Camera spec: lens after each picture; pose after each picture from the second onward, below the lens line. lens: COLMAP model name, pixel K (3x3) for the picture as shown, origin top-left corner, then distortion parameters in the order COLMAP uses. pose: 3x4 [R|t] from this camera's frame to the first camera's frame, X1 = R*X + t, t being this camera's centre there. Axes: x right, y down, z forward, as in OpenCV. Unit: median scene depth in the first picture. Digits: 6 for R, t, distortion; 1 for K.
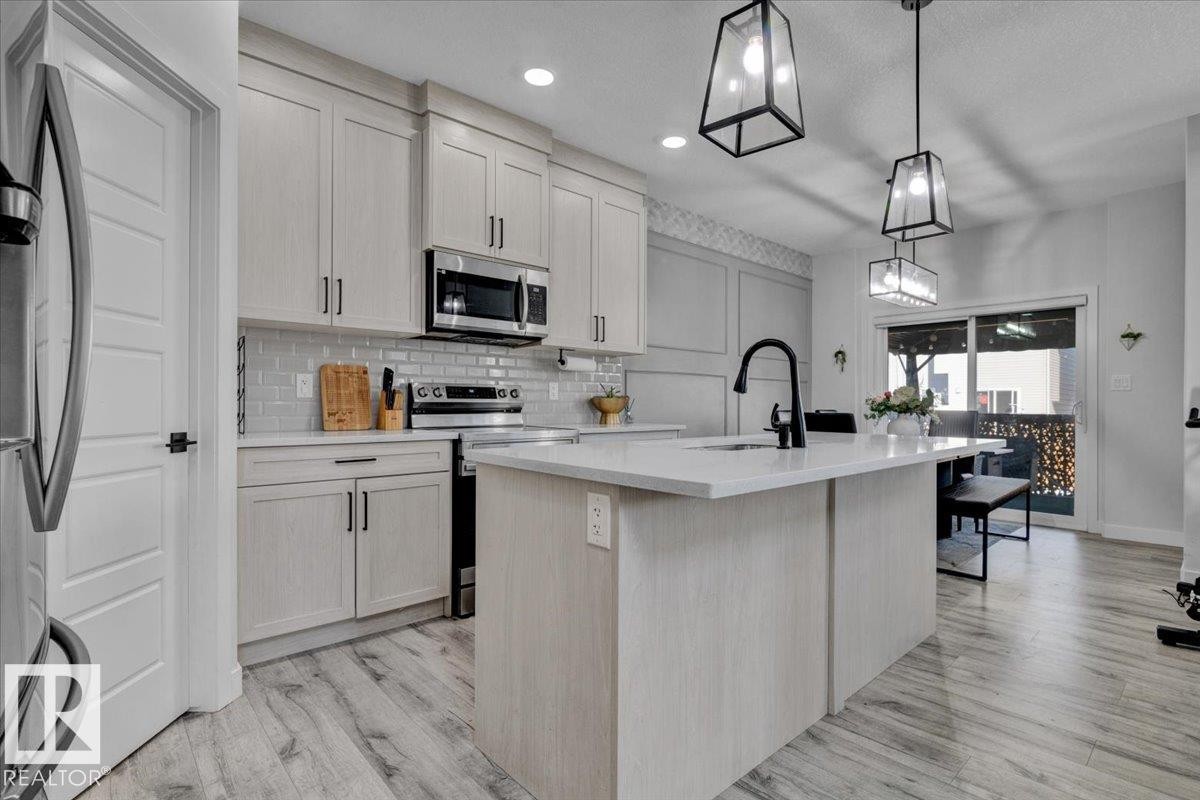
lens RADIAL K [[570.0, 0, 603.2], [0, 570.0, 403.4], [0, 0, 1]] dist [-0.010807, -0.000206]
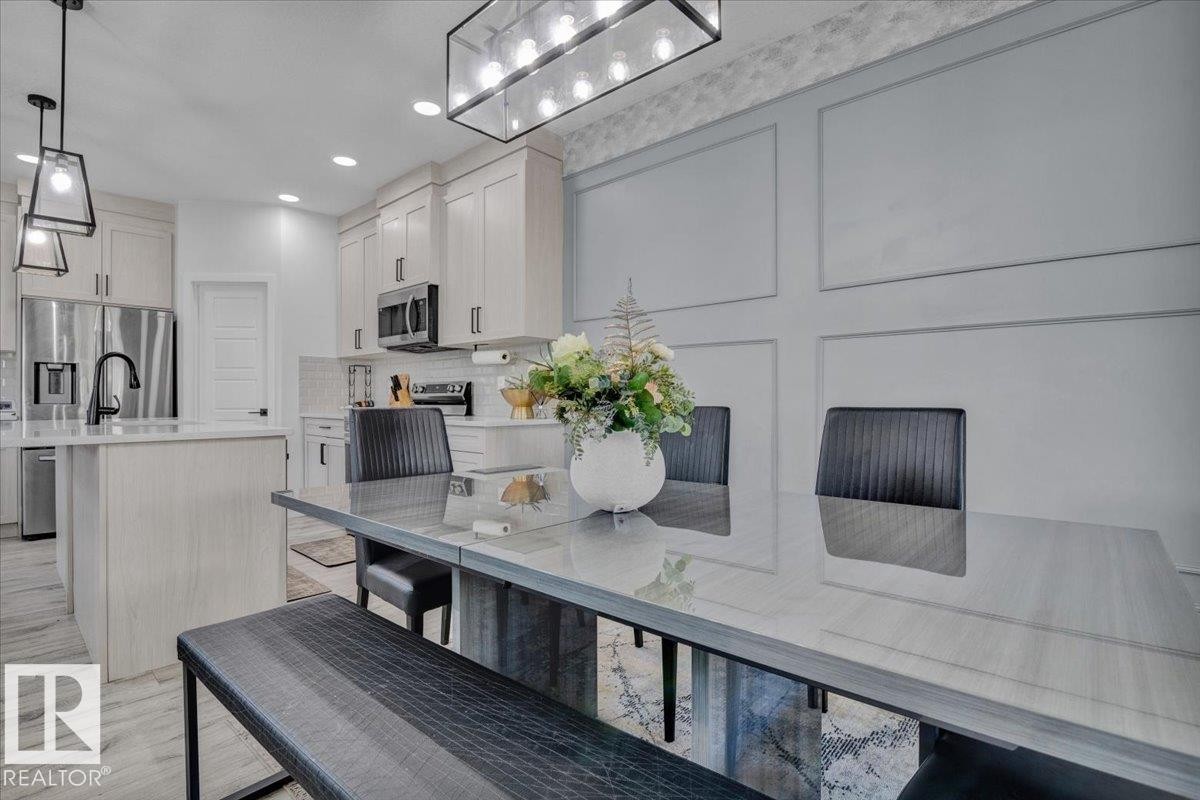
lens RADIAL K [[570.0, 0, 603.2], [0, 570.0, 403.4], [0, 0, 1]] dist [-0.010807, -0.000206]
pose [[0.091519, -0.000406, -0.995803, 0.672128], [0.000798, 1.000000, -0.000335, 0.009356], [0.995803, -0.000764, 0.091519, 0.761738]]
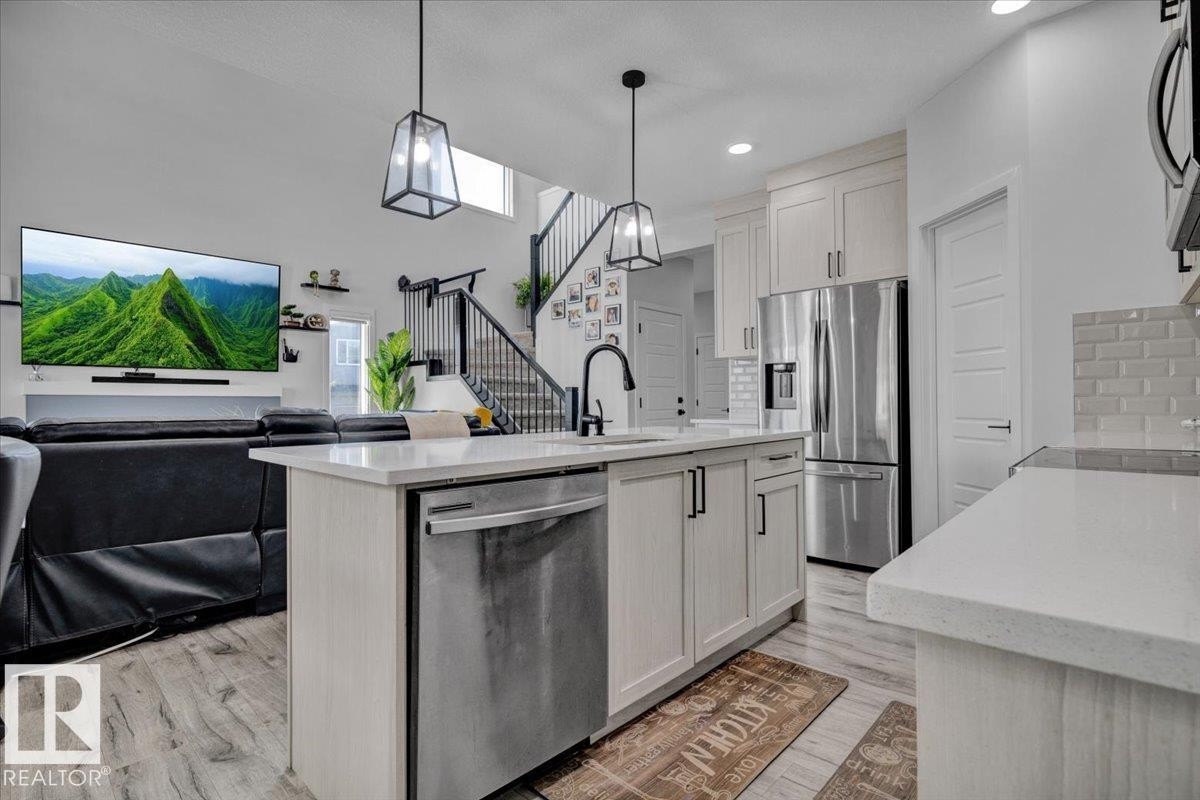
lens RADIAL K [[591.1, 0, 596.9], [0, 591.1, 404.0], [0, 0, 1]] dist [-0.013444, -0.000515]
pose [[-0.997915, 0.002732, -0.064485, 0.144227], [0.003161, 0.999974, -0.006542, 0.007390], [0.064466, -0.006733, -0.997897, 0.797694]]
